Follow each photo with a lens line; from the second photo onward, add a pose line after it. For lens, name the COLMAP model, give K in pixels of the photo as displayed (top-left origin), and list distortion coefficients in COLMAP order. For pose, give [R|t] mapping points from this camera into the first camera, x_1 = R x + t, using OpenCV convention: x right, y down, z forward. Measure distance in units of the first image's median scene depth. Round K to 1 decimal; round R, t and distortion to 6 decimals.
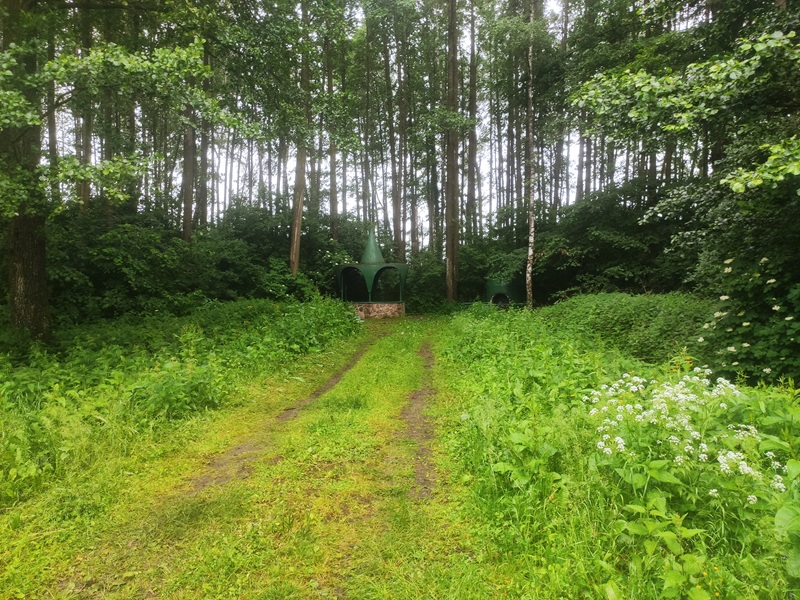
lens RADIAL K [[597.6, 0, 400.0], [0, 597.6, 301.5], [0, 0, 1]] dist [0.087798, -0.115153]
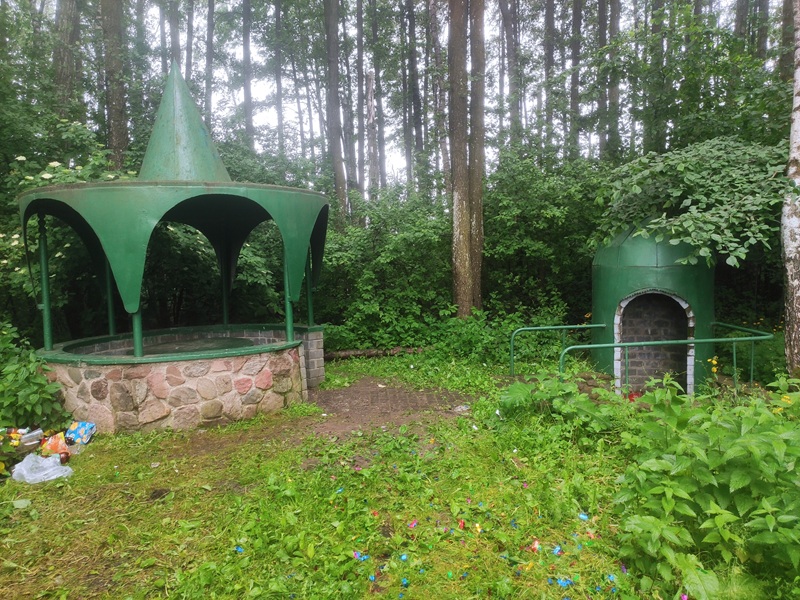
lens RADIAL K [[597.6, 0, 400.0], [0, 597.6, 301.5], [0, 0, 1]] dist [0.087798, -0.115153]
pose [[0.998951, -0.026458, 0.037375, 0.031327], [0.025213, 0.999124, 0.033399, -0.019930], [-0.038226, -0.032422, 0.998743, 0.649002]]
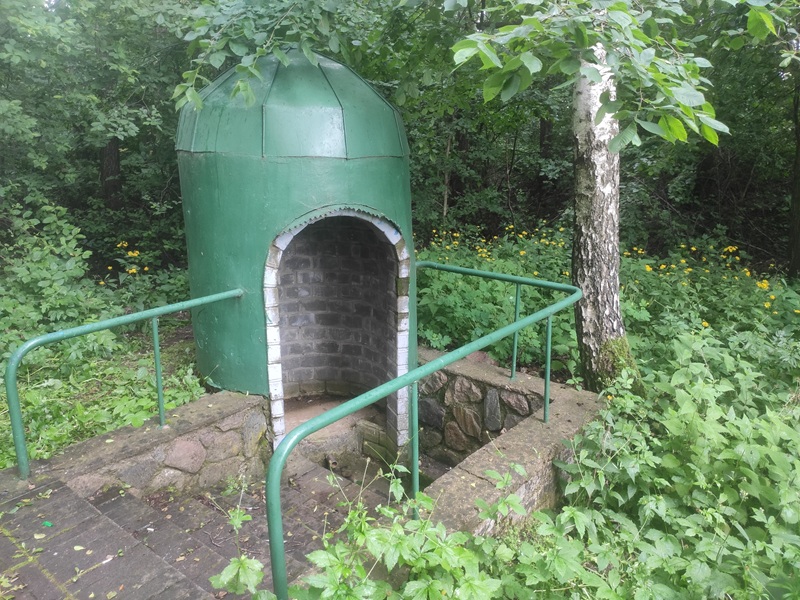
lens RADIAL K [[597.6, 0, 400.0], [0, 597.6, 301.5], [0, 0, 1]] dist [0.087798, -0.115153]
pose [[0.626539, -0.193024, 0.755110, 0.062015], [0.027112, 0.973658, 0.226394, -0.022440], [-0.778918, -0.121373, 0.615268, 0.819322]]
